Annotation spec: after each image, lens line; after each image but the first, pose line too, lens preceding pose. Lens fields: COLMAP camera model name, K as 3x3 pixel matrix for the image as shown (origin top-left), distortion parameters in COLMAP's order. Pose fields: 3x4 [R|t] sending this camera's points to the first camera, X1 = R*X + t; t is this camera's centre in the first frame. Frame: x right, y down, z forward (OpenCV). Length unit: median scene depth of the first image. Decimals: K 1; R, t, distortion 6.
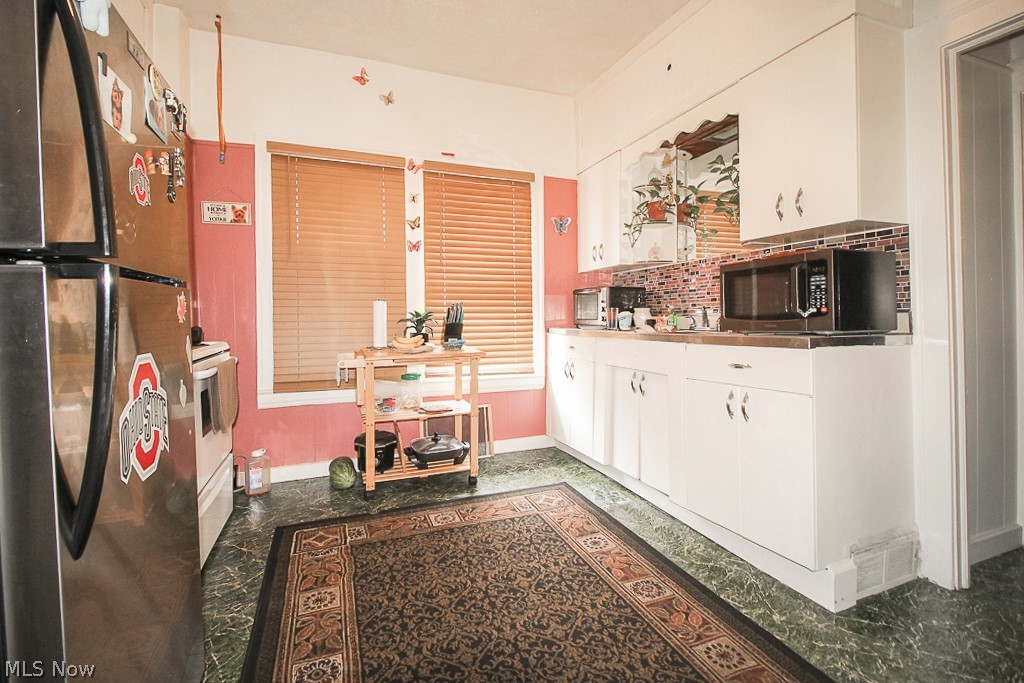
lens RADIAL K [[479.7, 0, 517.8], [0, 479.7, 314.7], [0, 0, 1]] dist [0.003764, -0.006022]
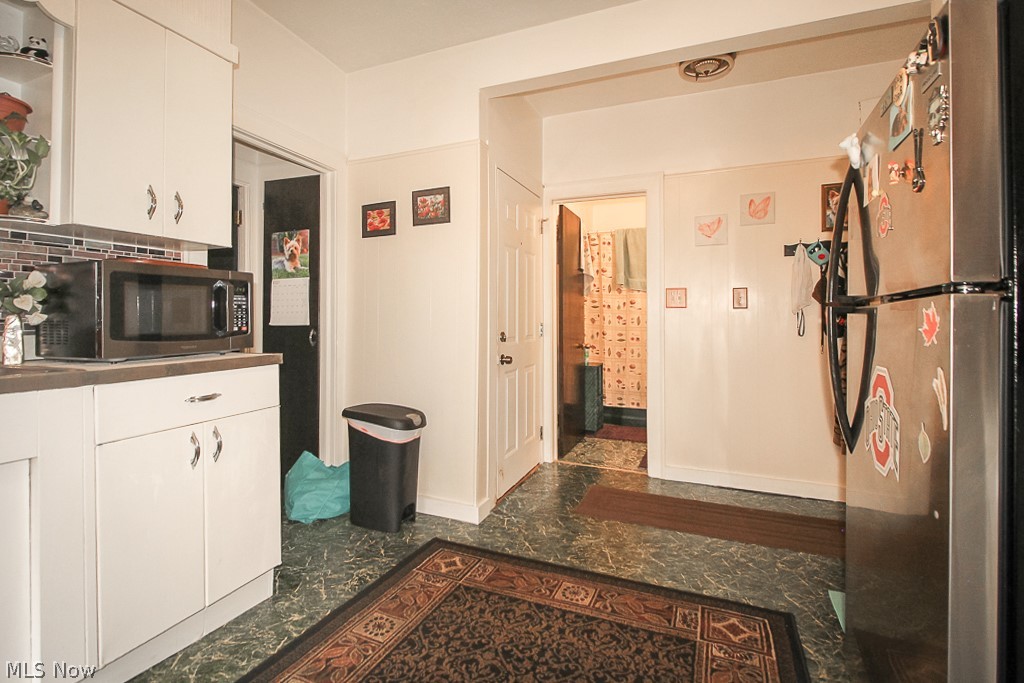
lens RADIAL K [[479.7, 0, 509.1], [0, 479.7, 321.8], [0, 0, 1]] dist [0.003764, -0.006022]
pose [[-0.705761, 0.010692, 0.708369, -0.641017], [0.007147, 0.999943, -0.007972, -0.016149], [-0.708414, -0.000564, -0.705797, 1.638500]]
